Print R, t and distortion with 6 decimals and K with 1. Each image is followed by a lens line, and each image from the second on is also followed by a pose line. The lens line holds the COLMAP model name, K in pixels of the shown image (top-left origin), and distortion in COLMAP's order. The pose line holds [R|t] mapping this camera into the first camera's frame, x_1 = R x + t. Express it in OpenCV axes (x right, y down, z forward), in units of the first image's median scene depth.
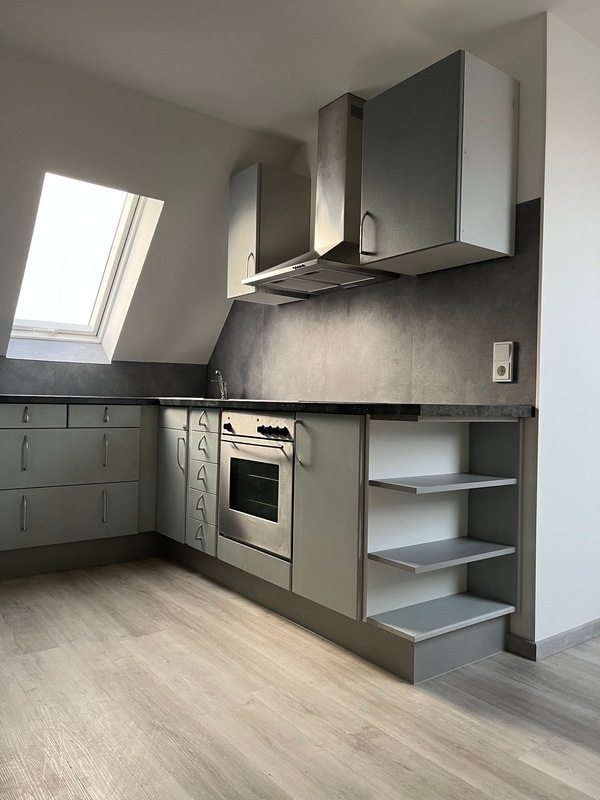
lens RADIAL K [[599.9, 0, 300.0], [0, 599.9, 400.0], [0, 0, 1]] dist [0.084391, -0.130448]
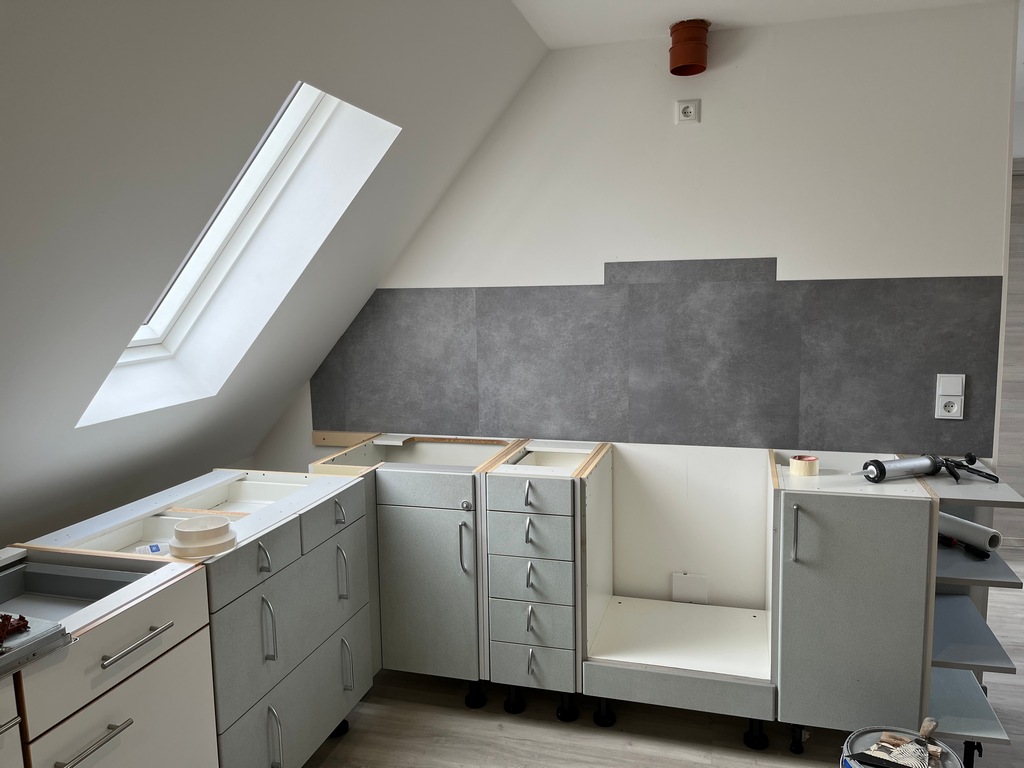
lens RADIAL K [[767.9, 0, 512.0], [0, 767.9, 384.0], [0, 0, 1]] dist [0.084391, -0.130448]
pose [[0.805177, -0.116394, 0.581500, -0.645542], [0.038857, 0.988798, 0.144115, -0.207573], [-0.591760, -0.093442, 0.800680, 0.362028]]
